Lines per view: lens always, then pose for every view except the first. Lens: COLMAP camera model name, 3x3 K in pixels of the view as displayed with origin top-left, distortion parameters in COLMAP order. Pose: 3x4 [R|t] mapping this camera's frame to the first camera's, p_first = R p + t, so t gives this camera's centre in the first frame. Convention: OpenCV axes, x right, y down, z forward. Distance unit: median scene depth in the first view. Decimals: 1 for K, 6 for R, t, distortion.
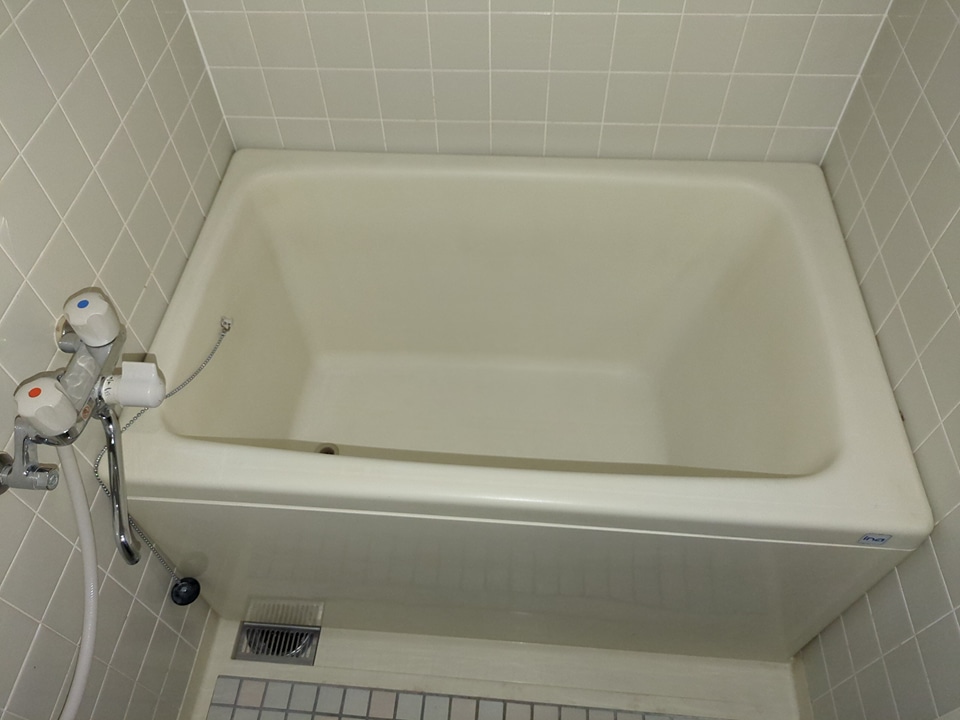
lens RADIAL K [[737.0, 0, 476.3], [0, 737.0, 355.9], [0, 0, 1]] dist [-0.005903, 0.000413]
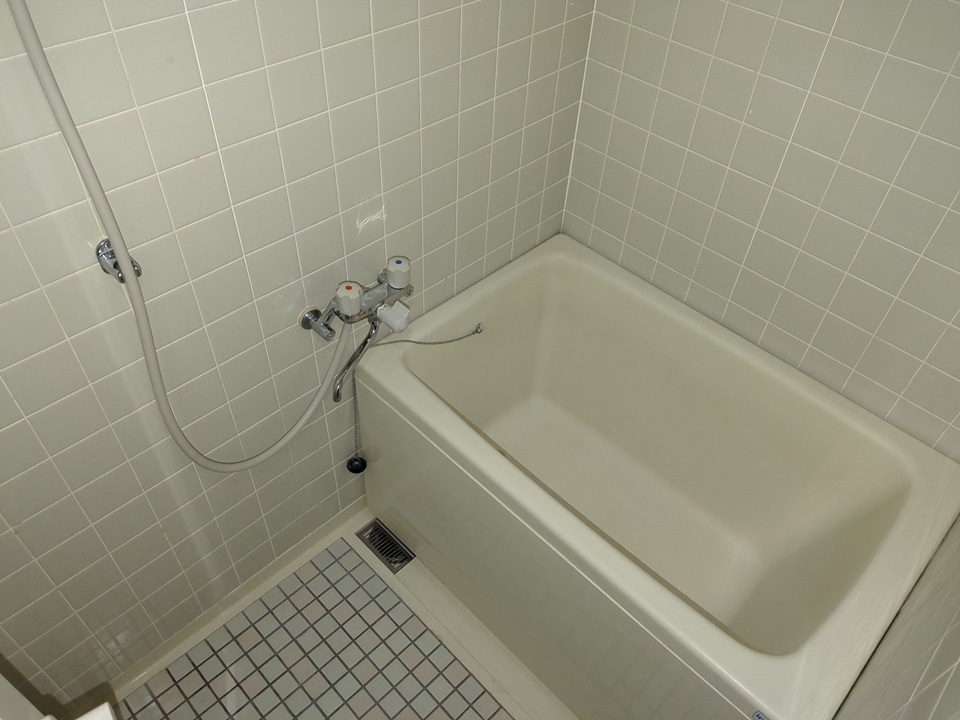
lens RADIAL K [[737.0, 0, 480.5], [0, 737.0, 362.1], [0, 0, 1]] dist [-0.005903, 0.000413]
pose [[0.757991, 0.505257, -0.412510, 0.270357], [-0.556551, 0.830798, -0.005077, 0.016853], [0.340147, 0.233432, 0.910939, -0.278587]]
